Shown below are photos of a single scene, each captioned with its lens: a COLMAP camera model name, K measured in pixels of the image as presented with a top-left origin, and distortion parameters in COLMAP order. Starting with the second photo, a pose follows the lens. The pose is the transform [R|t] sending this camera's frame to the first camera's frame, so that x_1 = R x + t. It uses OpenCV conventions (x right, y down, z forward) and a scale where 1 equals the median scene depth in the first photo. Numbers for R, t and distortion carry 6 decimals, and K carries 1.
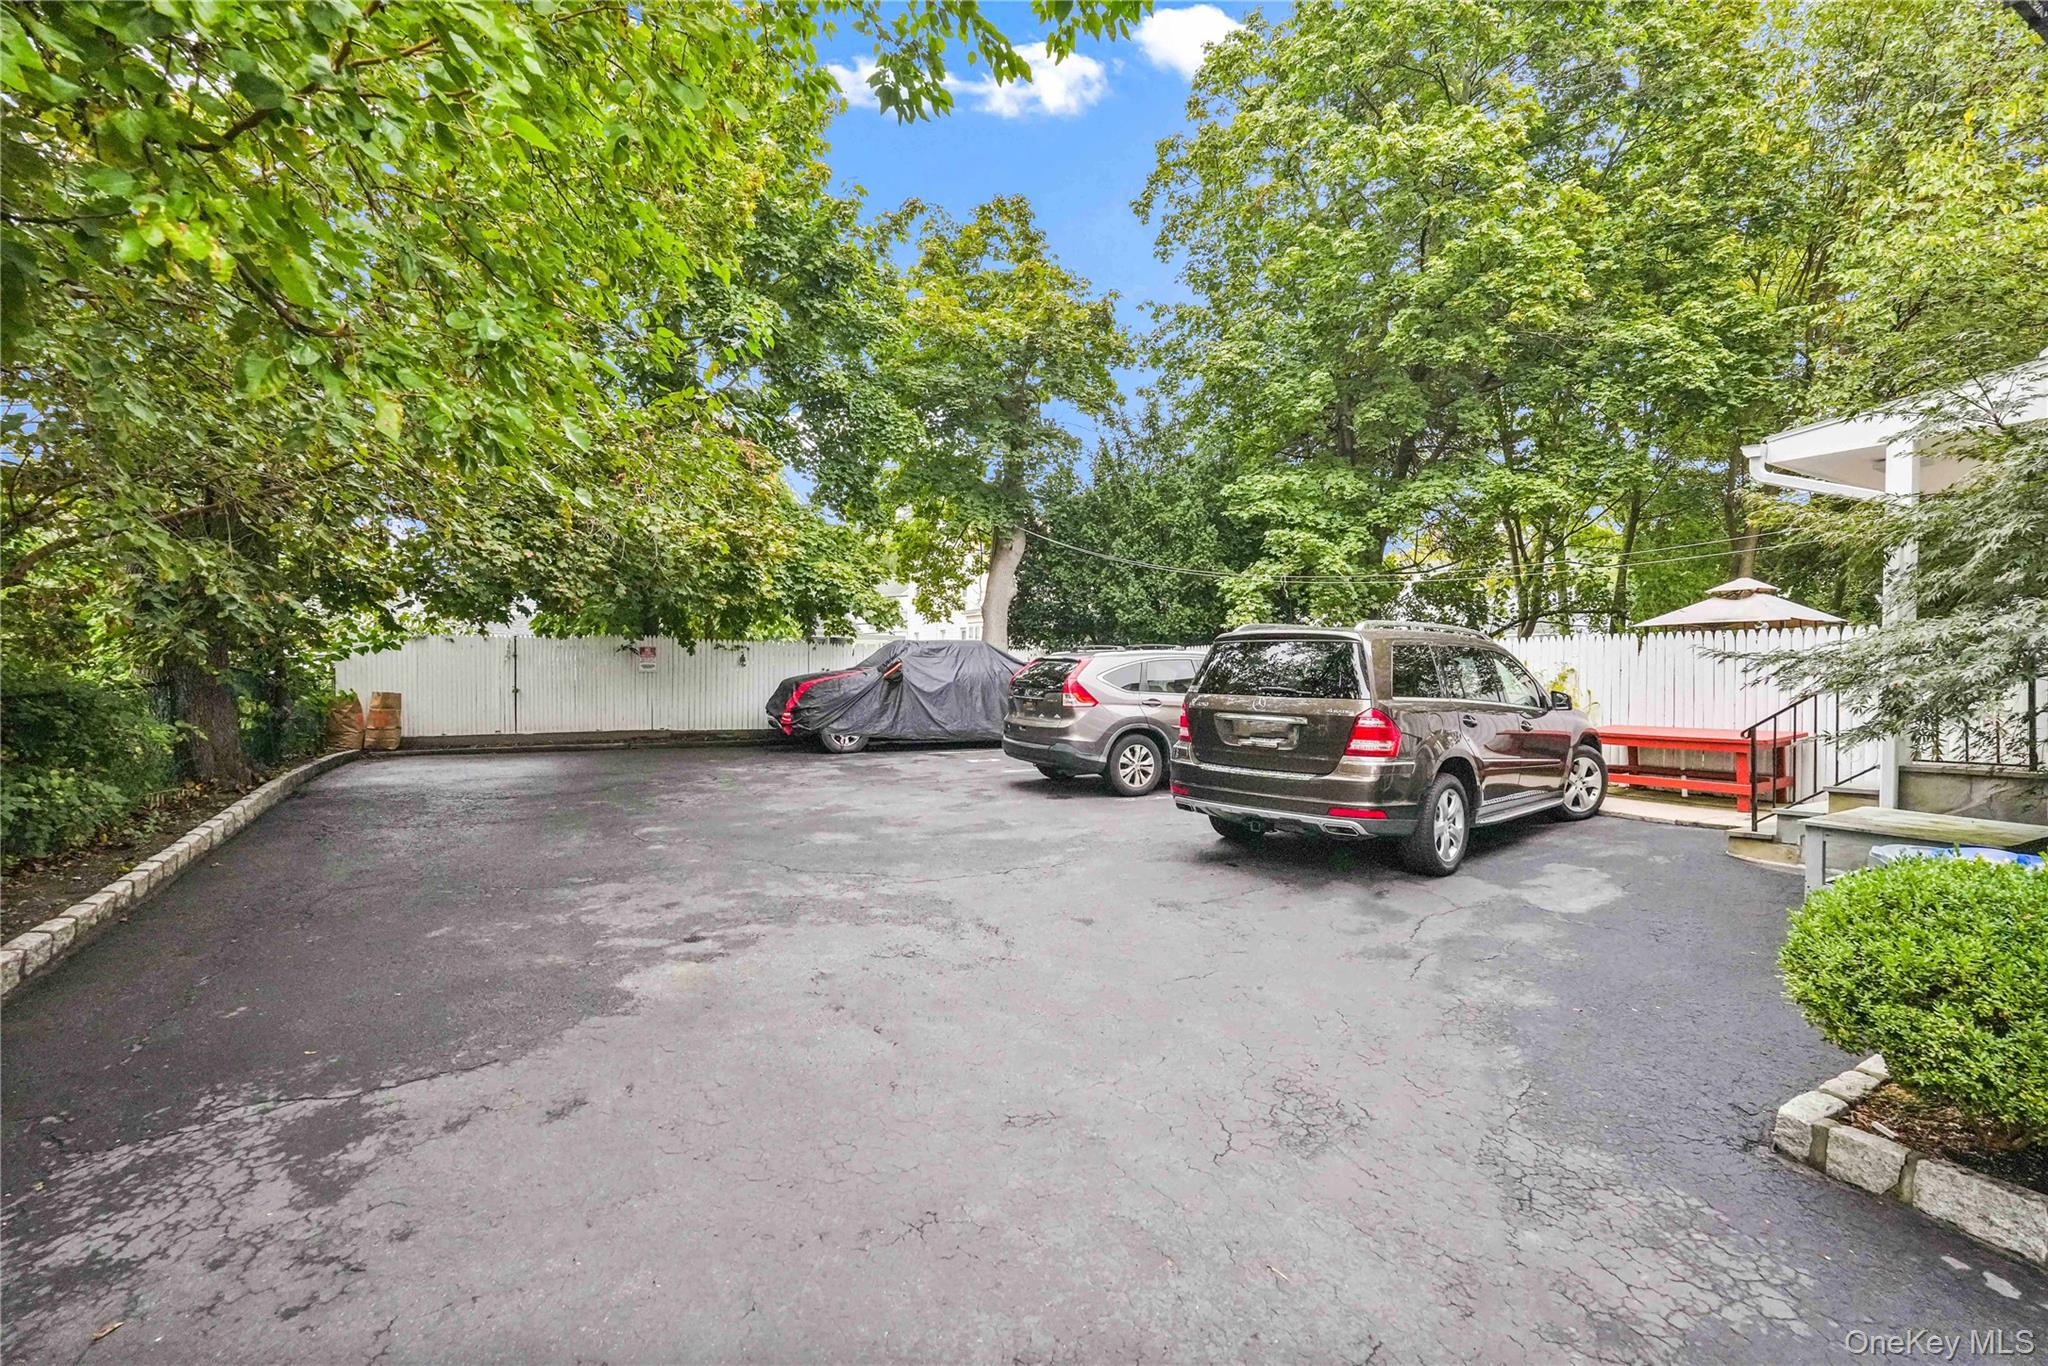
lens RADIAL K [[907.0, 0, 1024.0], [0, 907.0, 683.0], [0, 0, 1]] dist [-0.004291, 0.007259]
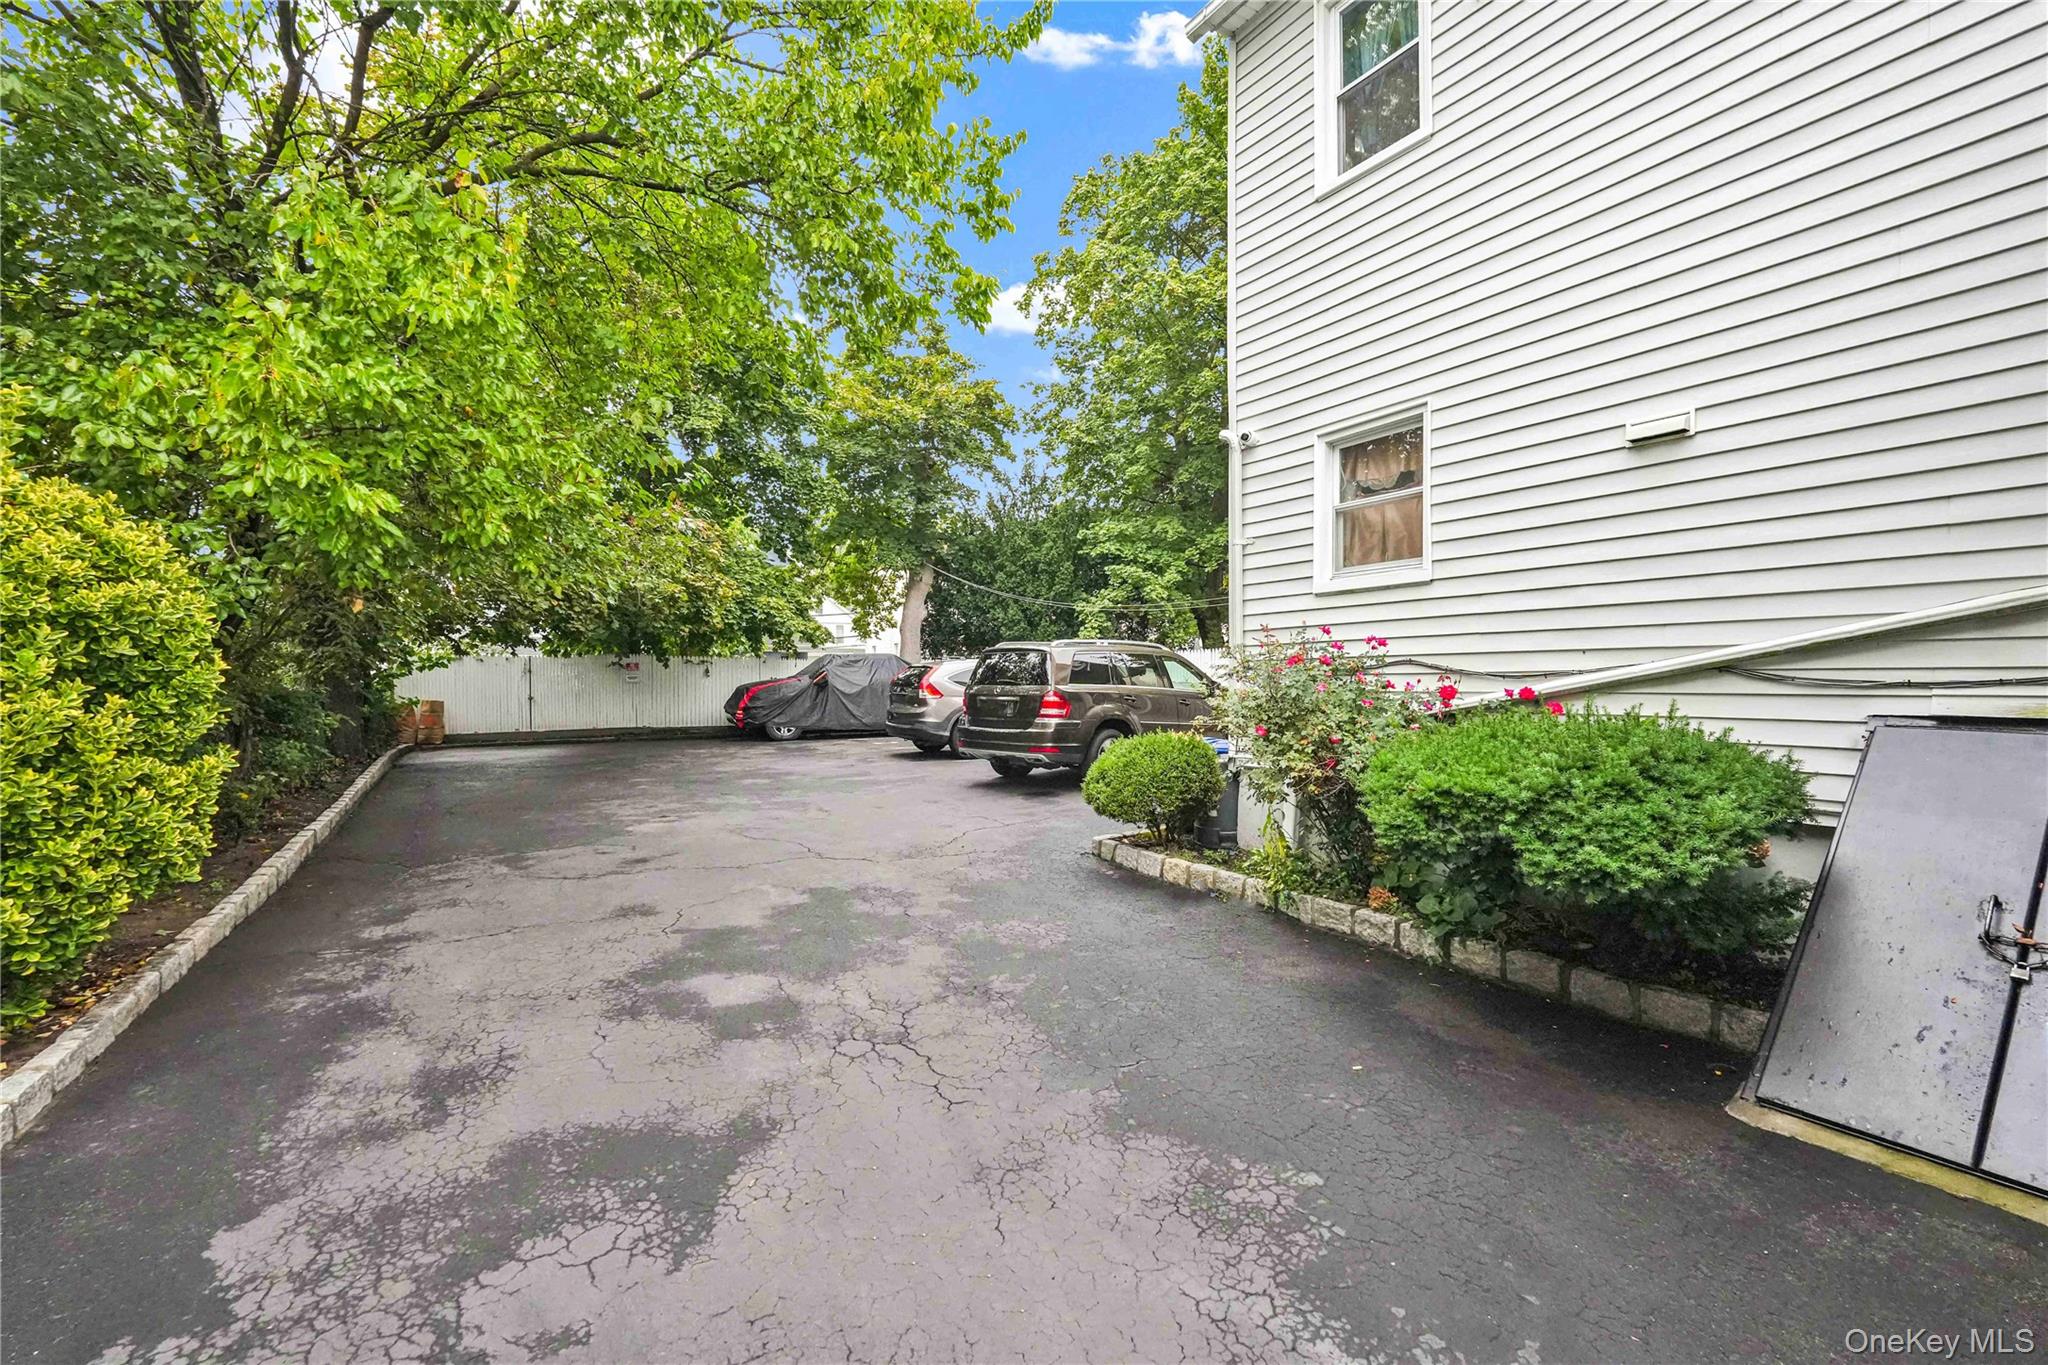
lens RADIAL K [[909.6, 0, 1024.0], [0, 909.6, 682.5], [0, 0, 1]] dist [0.002050, 0.000033]
pose [[0.999700, -0.017594, 0.017037, 0.124597], [0.017786, 0.999780, -0.011157, 0.013098], [-0.016837, 0.011457, 0.999793, -0.316492]]
